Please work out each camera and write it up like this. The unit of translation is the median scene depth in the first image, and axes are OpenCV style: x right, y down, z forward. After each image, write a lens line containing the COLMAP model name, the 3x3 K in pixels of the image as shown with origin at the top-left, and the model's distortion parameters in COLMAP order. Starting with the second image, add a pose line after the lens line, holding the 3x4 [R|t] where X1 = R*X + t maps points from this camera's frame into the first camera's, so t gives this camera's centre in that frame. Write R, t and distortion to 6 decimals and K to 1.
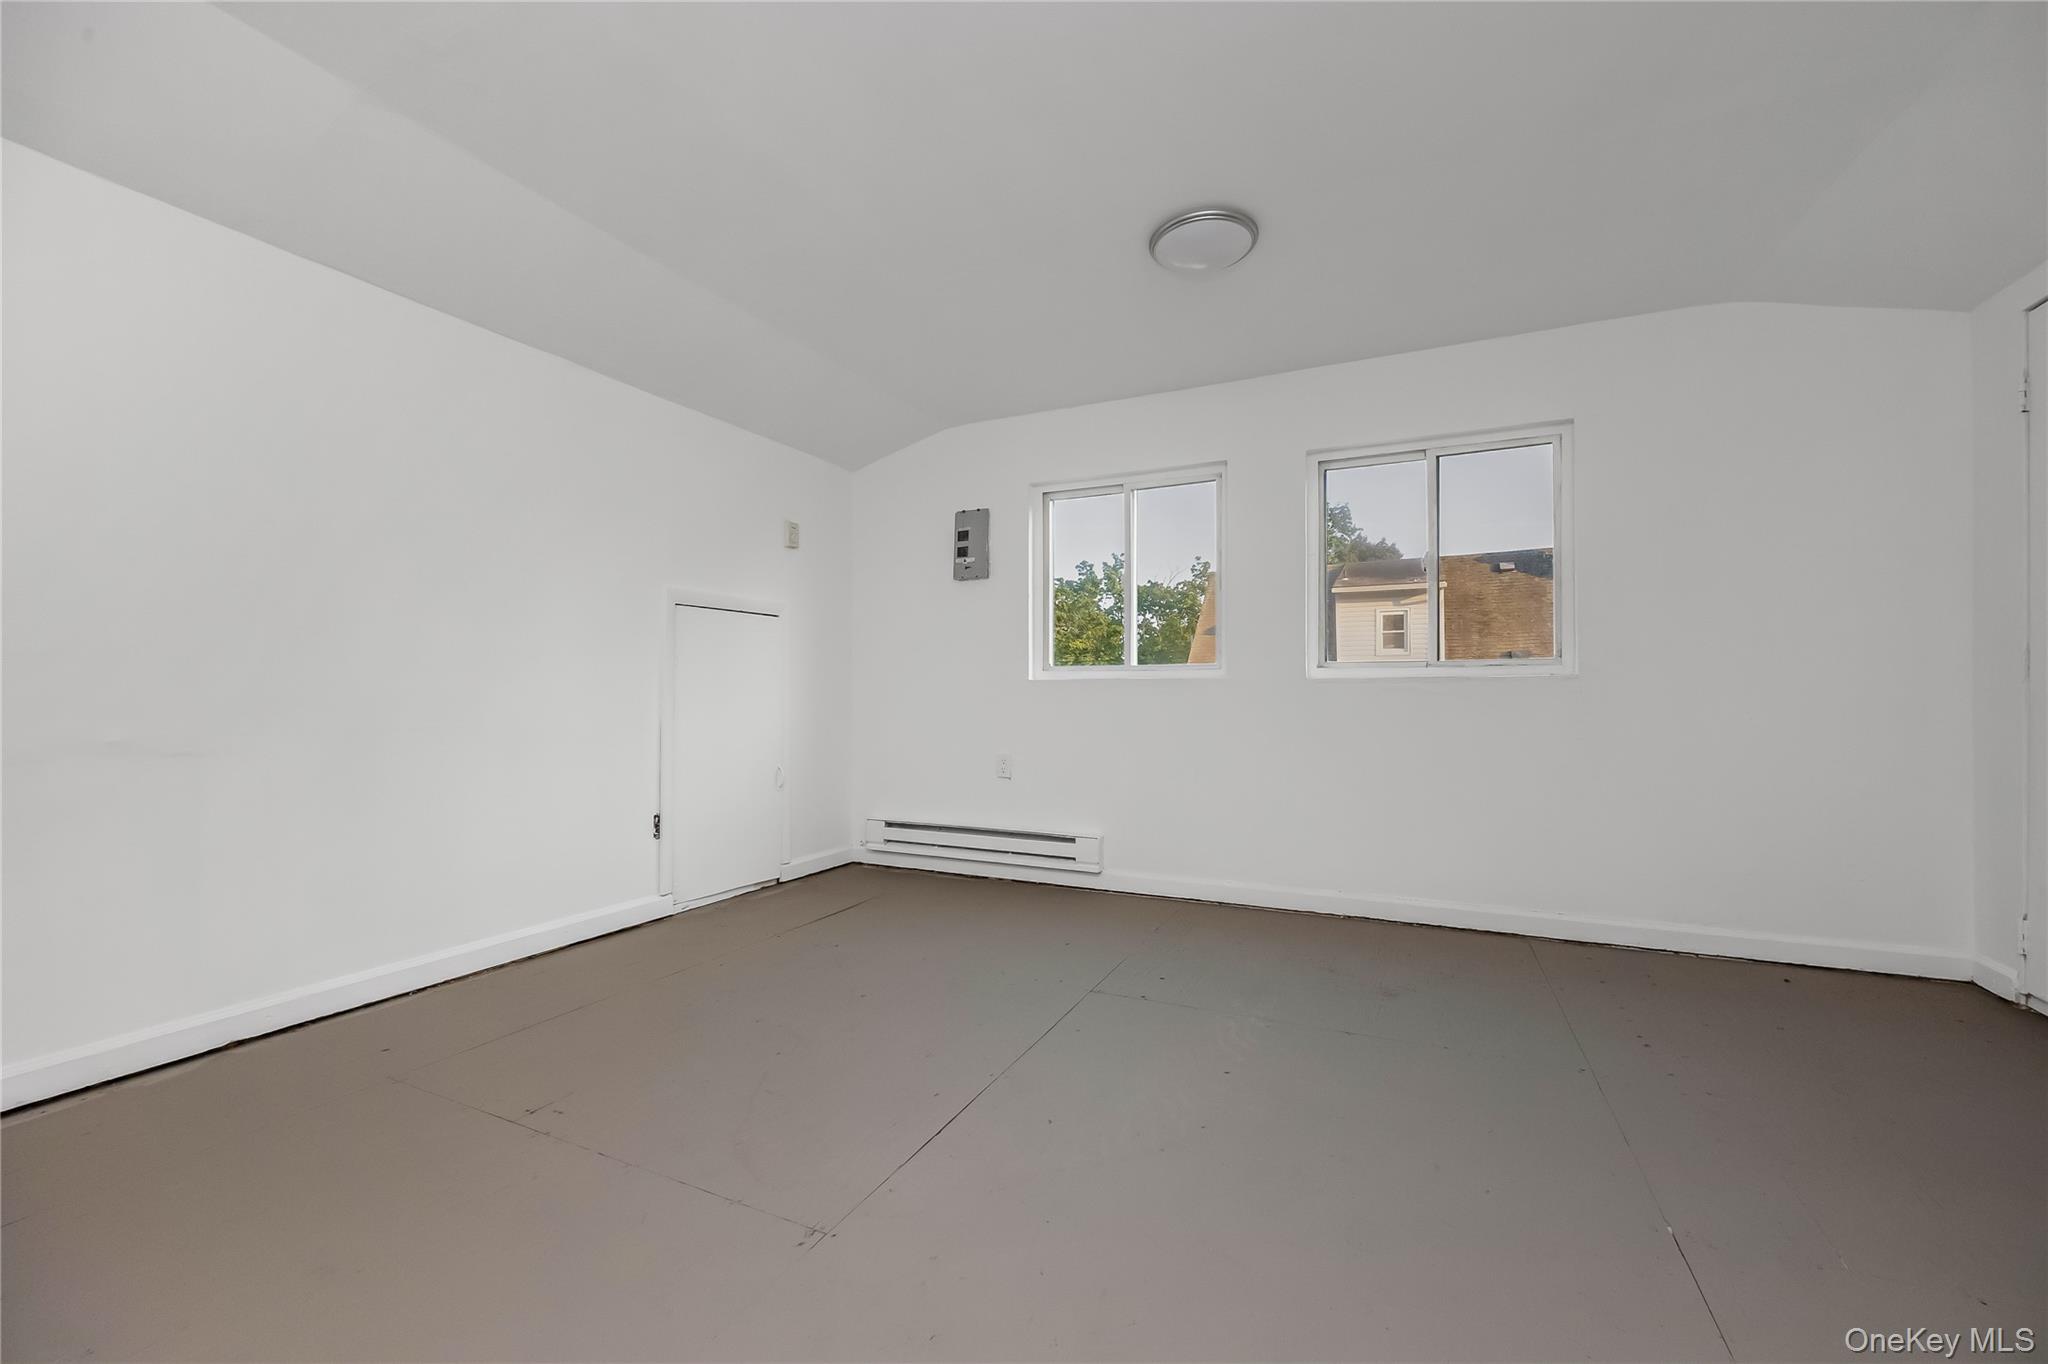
lens RADIAL K [[816.3, 0, 1024.0], [0, 816.3, 682.0], [0, 0, 1]] dist [-0.000433, -0.000023]
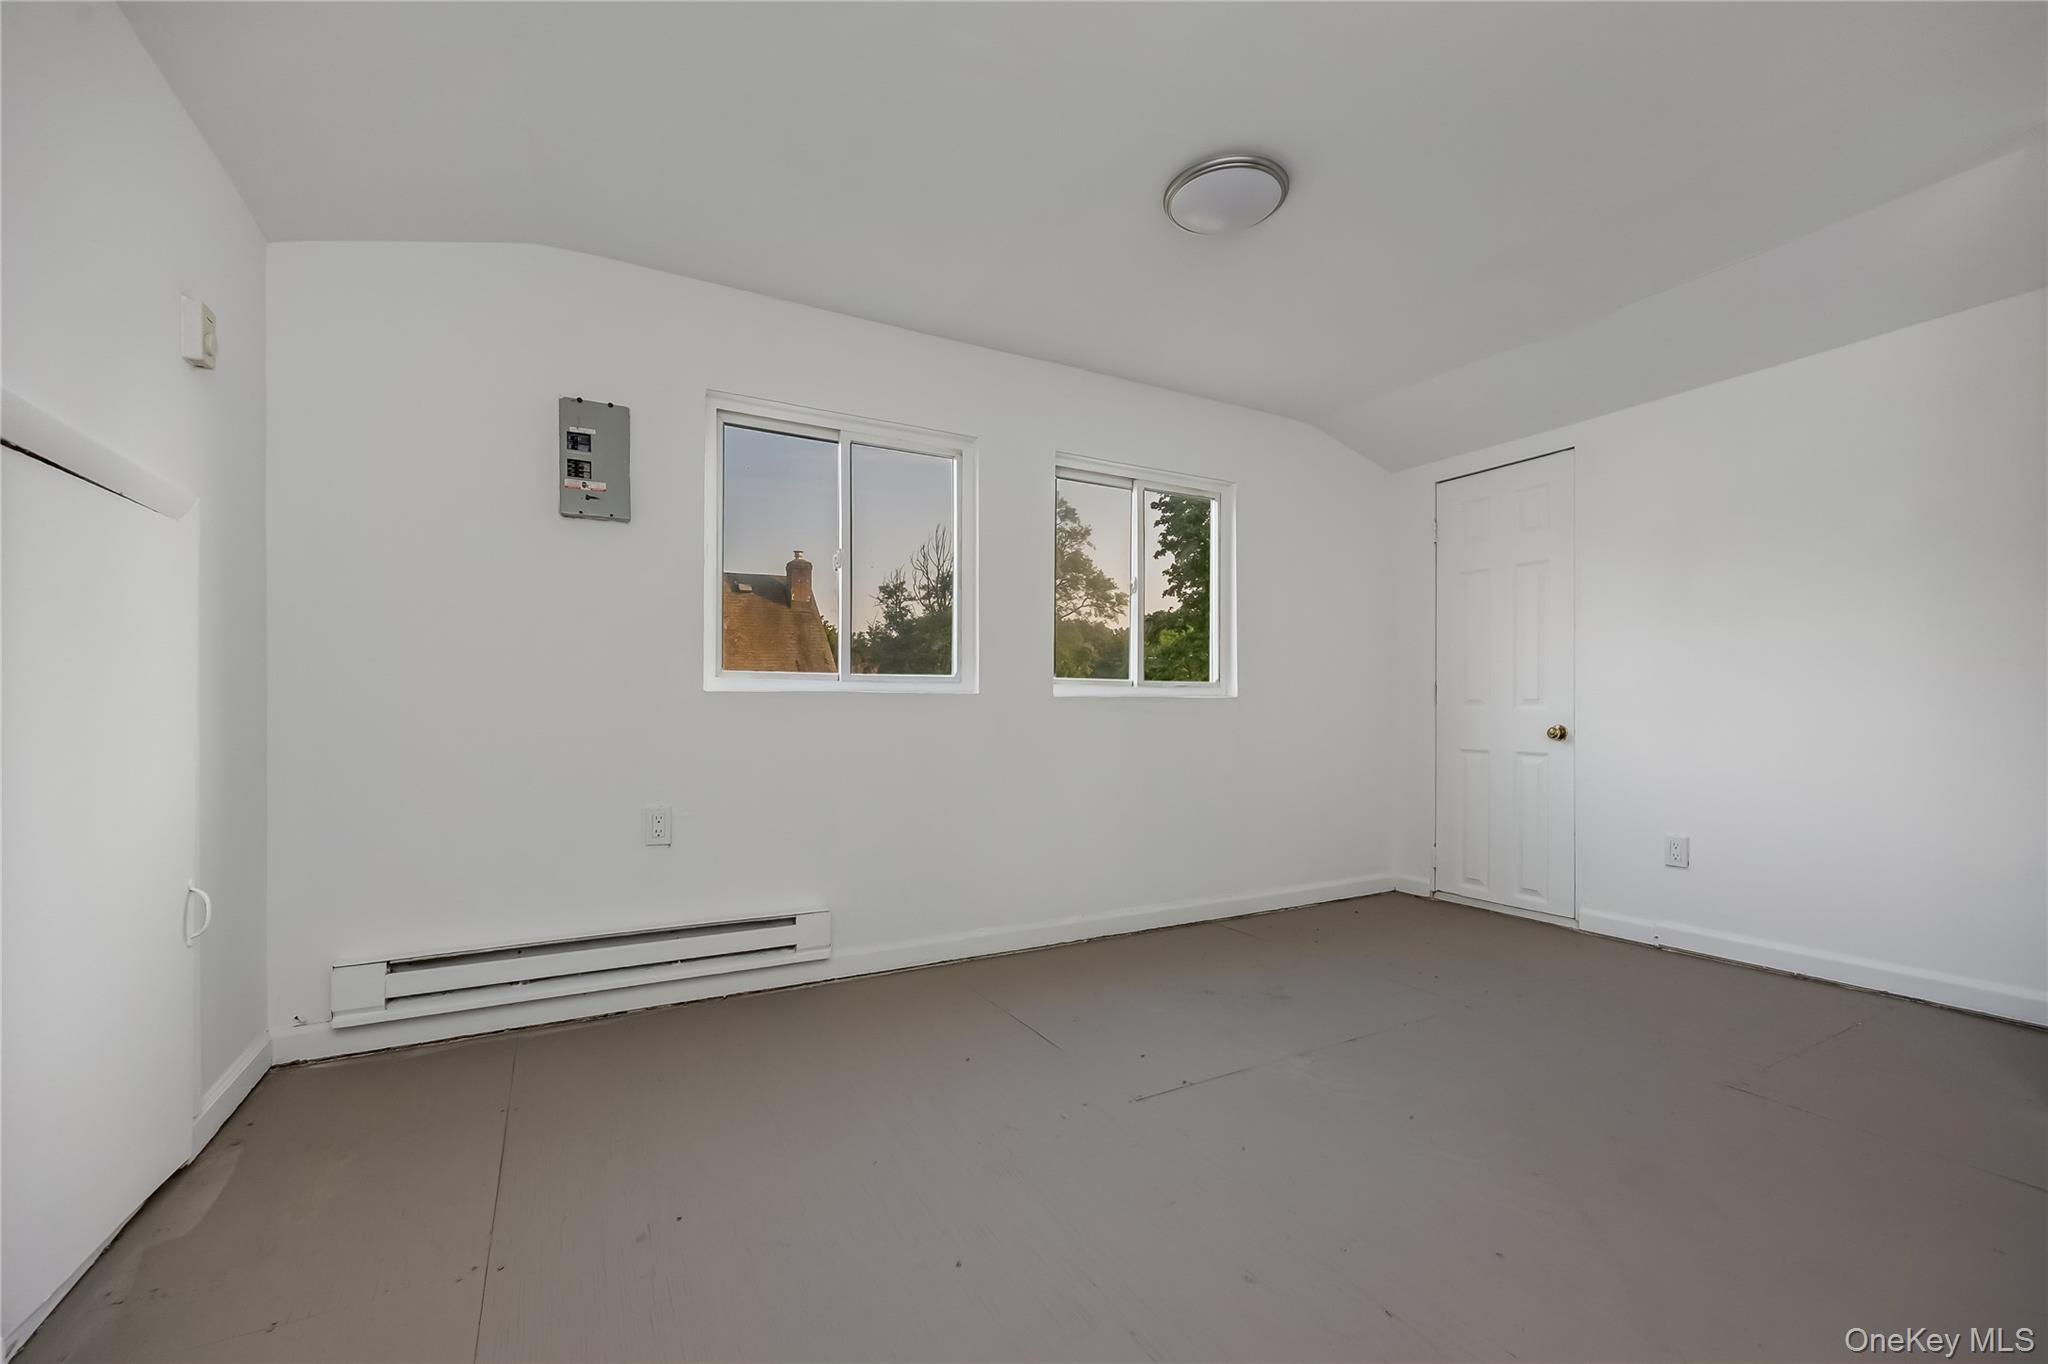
lens RADIAL K [[831.0, 0, 1022.8], [0, 831.0, 710.3], [0, 0, 1]] dist [0.001506, 0.000114]
pose [[0.582045, 0.001034, 0.813156, -0.381803], [-0.015784, 0.999825, 0.010026, 0.002374], [-0.813003, -0.018671, 0.581960, 0.401399]]
